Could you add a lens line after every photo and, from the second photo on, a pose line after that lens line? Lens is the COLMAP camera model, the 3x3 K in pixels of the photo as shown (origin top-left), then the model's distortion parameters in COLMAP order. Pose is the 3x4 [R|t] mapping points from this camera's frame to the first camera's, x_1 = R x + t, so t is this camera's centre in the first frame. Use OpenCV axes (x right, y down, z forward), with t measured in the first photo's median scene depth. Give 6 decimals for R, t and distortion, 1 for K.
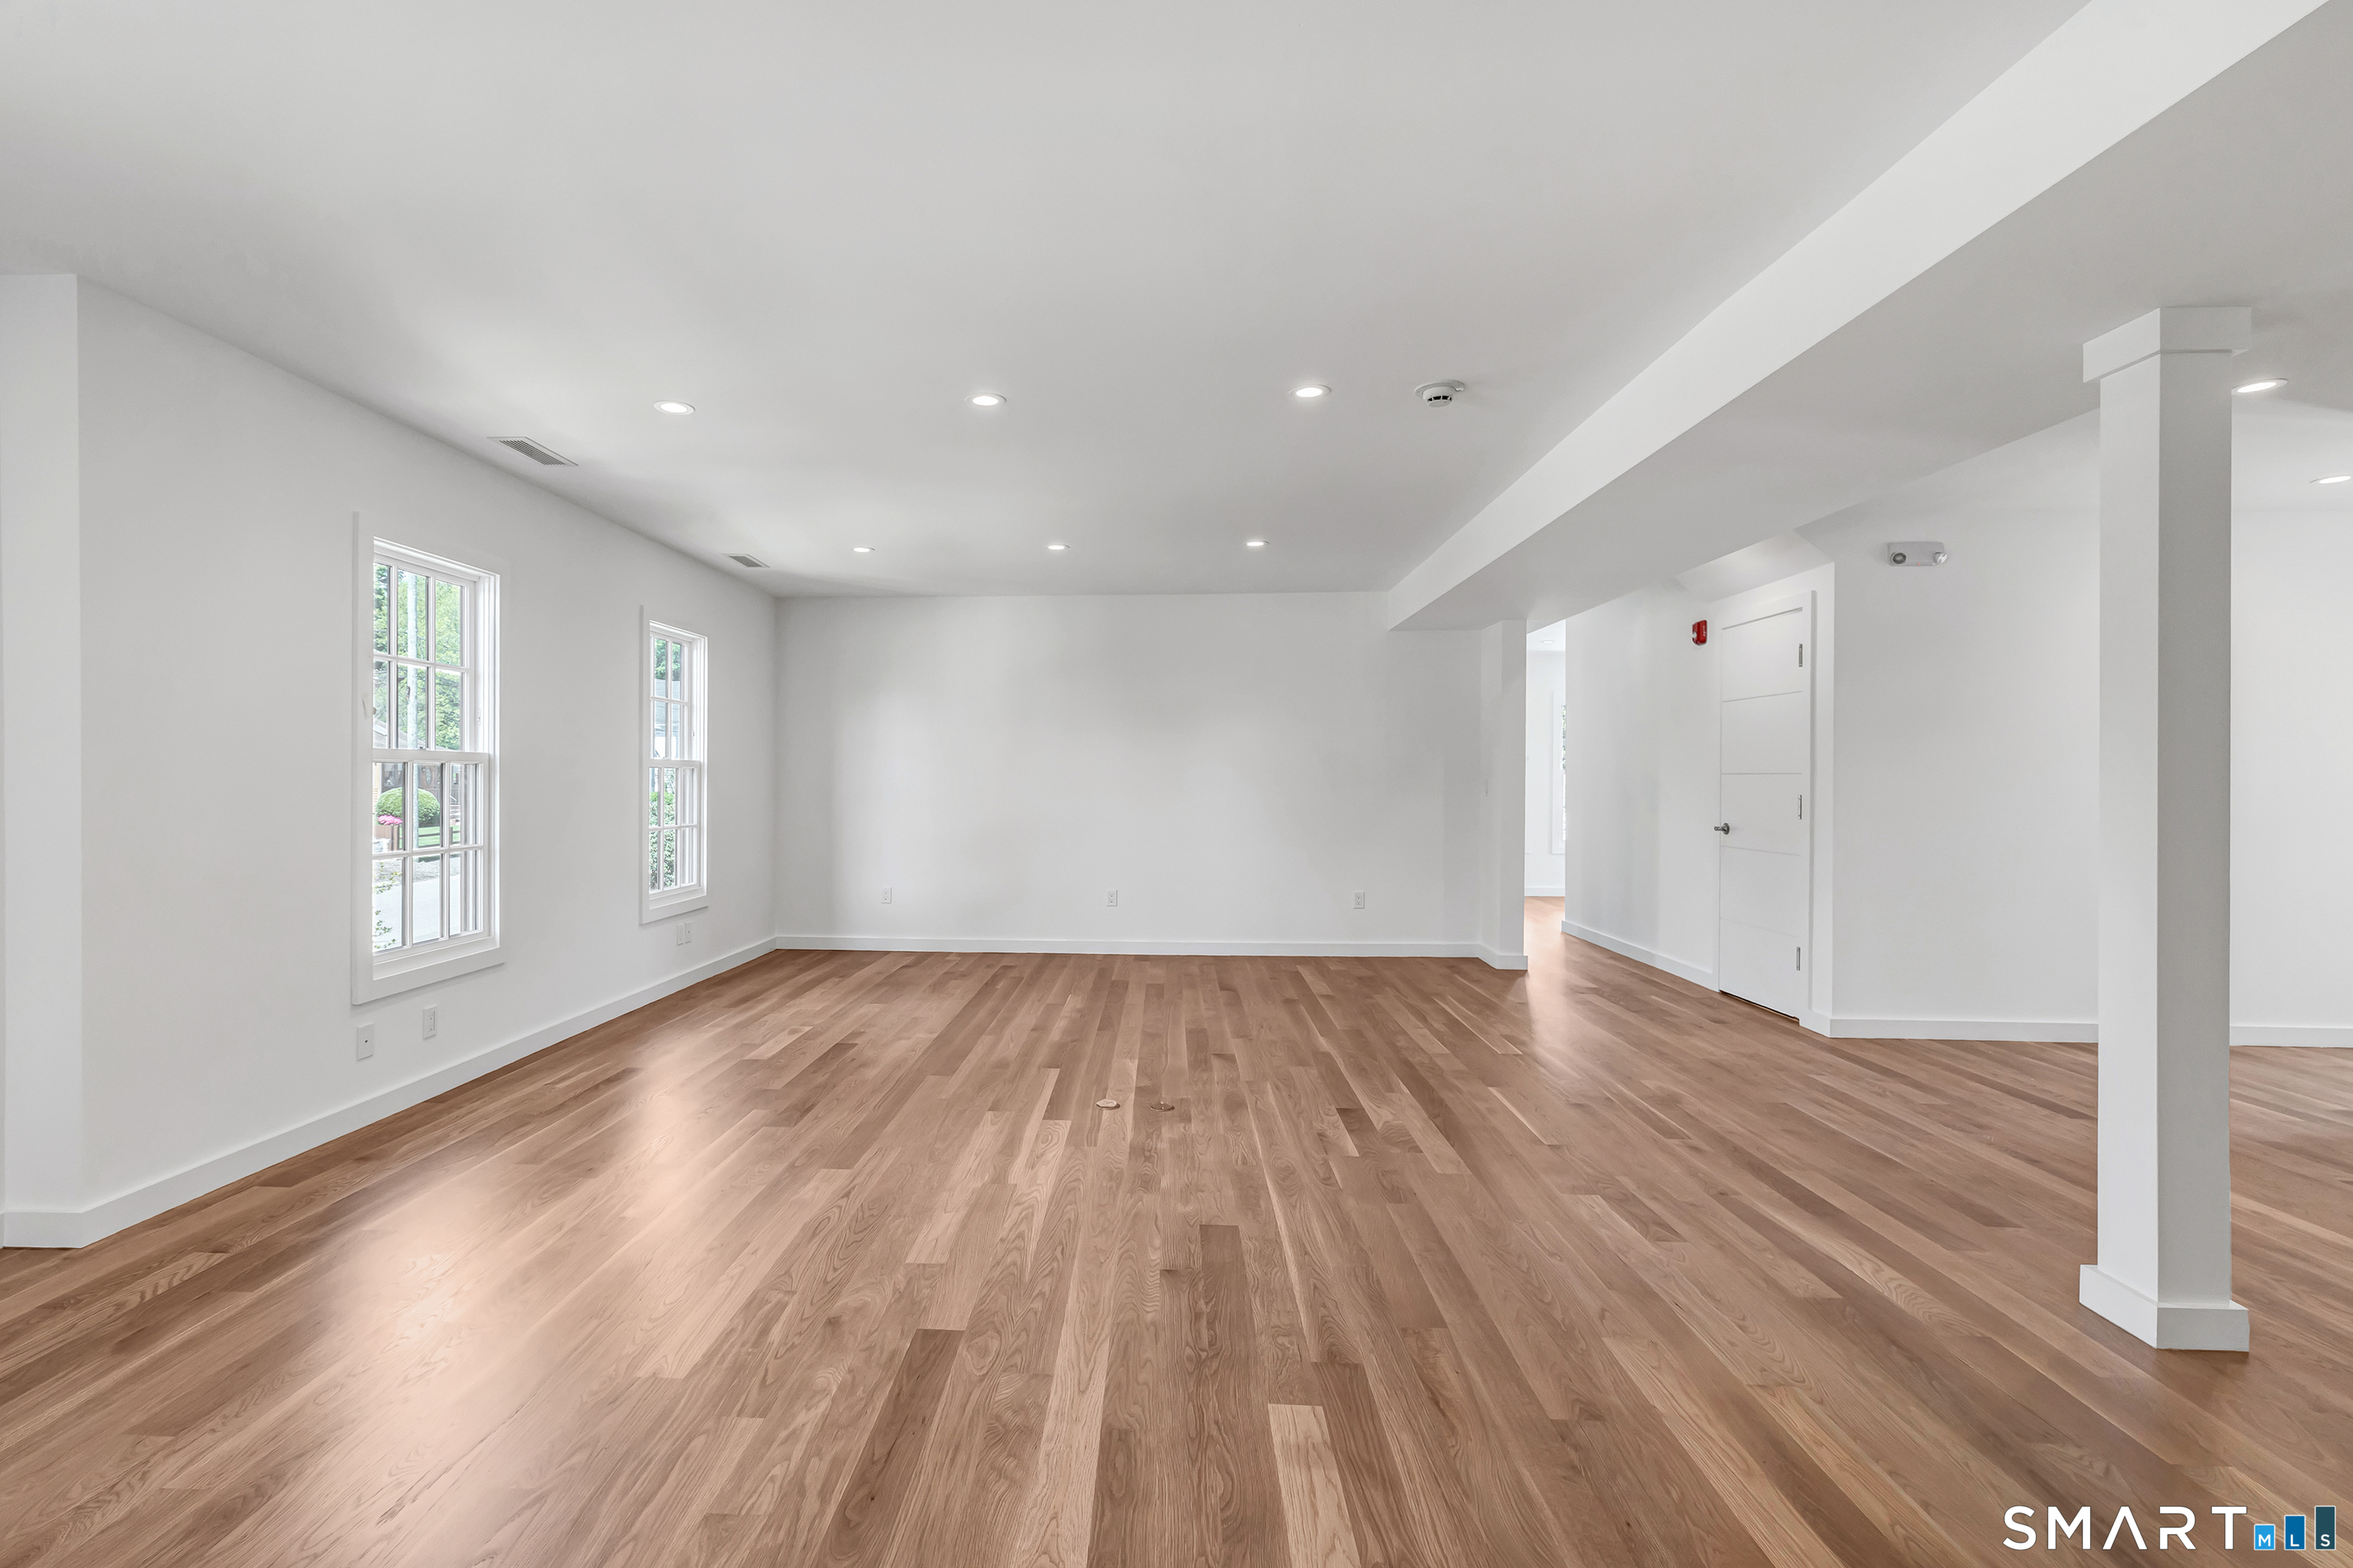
lens RADIAL K [[1155.3, 0, 1147.8], [0, 1155.3, 777.9], [0, 0, 1]] dist [0.001065, 0.000019]
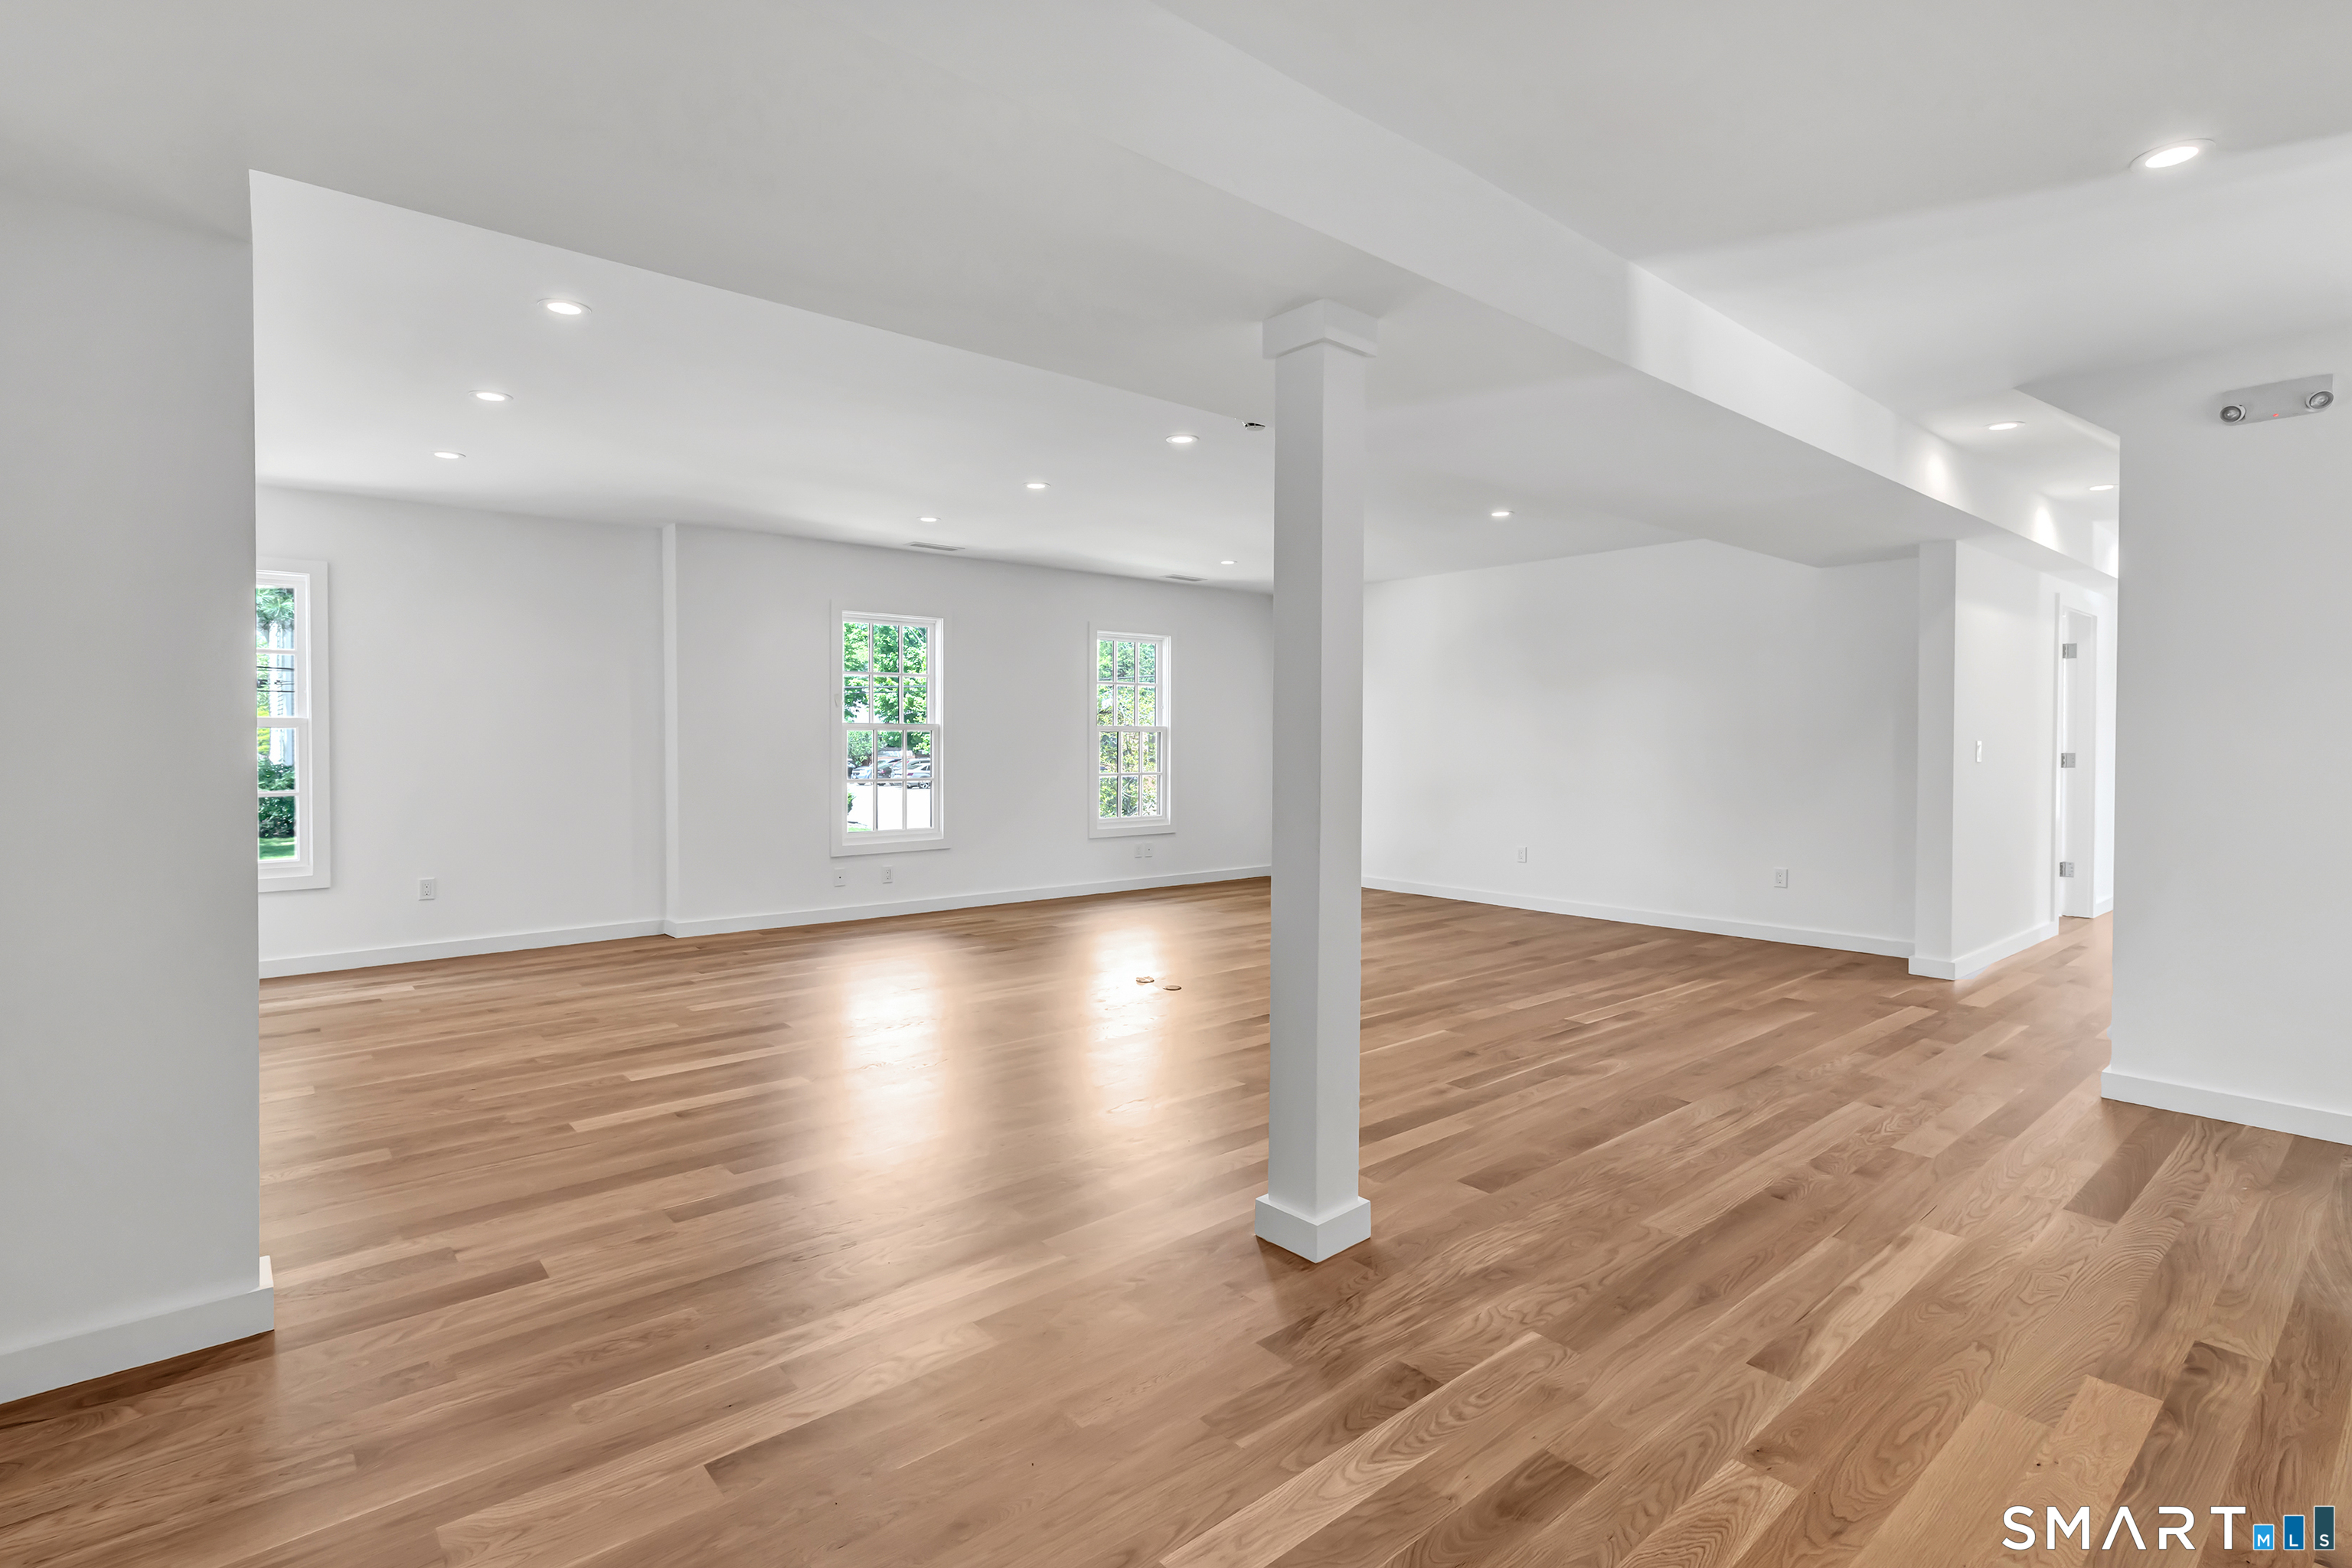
lens RADIAL K [[1154.7, 0, 1147.4], [0, 1154.7, 777.9], [0, 0, 1]] dist [0.001065, 0.000019]
pose [[0.669461, 0.024410, -0.742446, 0.663857], [0.000109, 0.999457, 0.032957, 0.000449], [0.742848, -0.022144, 0.669094, 0.067259]]
